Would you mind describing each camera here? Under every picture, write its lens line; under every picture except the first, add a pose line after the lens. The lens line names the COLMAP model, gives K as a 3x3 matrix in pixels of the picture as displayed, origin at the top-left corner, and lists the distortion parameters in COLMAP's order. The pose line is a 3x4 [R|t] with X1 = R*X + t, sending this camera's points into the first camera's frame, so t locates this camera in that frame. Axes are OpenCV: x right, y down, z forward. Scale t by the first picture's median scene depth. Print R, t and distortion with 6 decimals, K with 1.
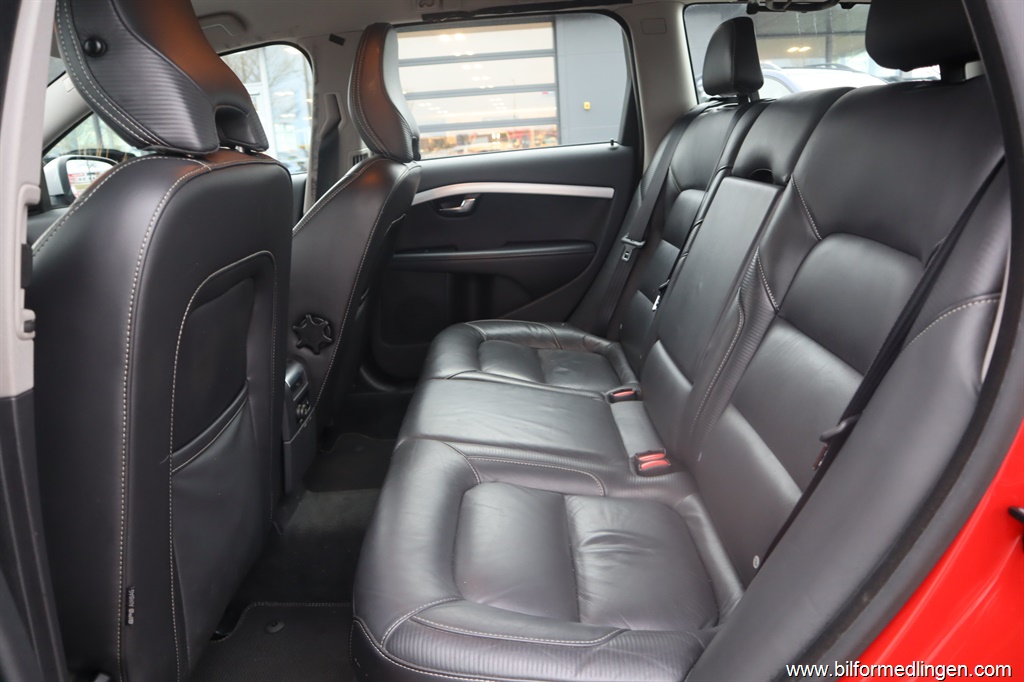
lens RADIAL K [[712.7, 0, 507.8], [0, 712.7, 345.8], [0, 0, 1]] dist [-0.135013, 0.086645]
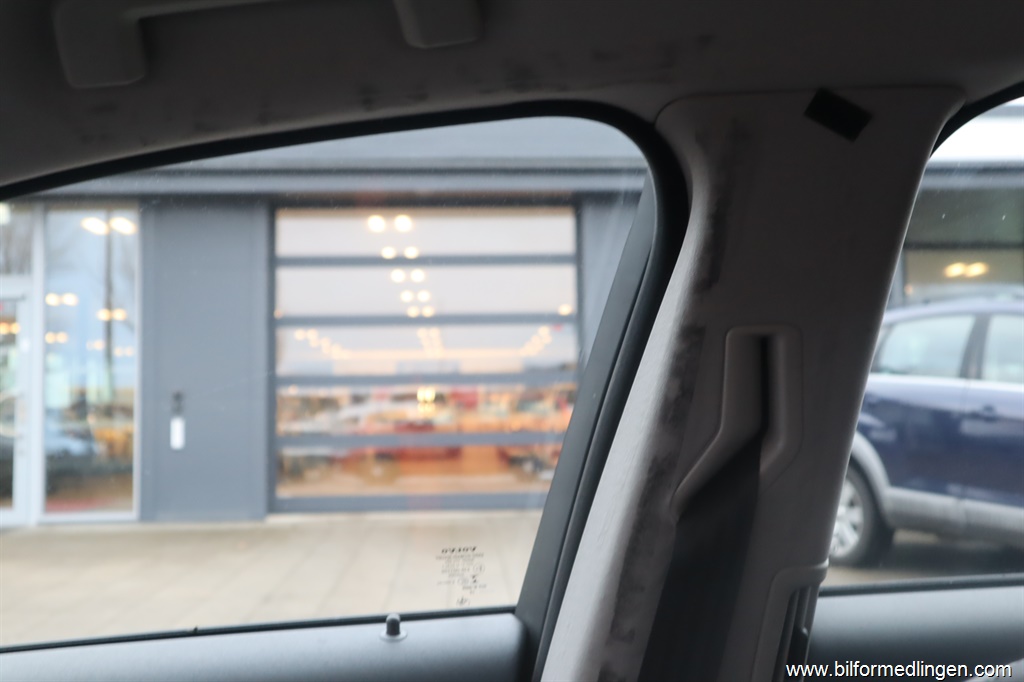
lens RADIAL K [[1299.6, 0, 512.0], [0, 1299.6, 341.0], [0, 0, 1]] dist [0.001409, 0.001252]
pose [[0.997663, 0.050432, 0.046095, -0.357418], [-0.032526, 0.943872, -0.328706, -0.205013], [-0.060085, 0.326438, 0.943307, 0.576286]]
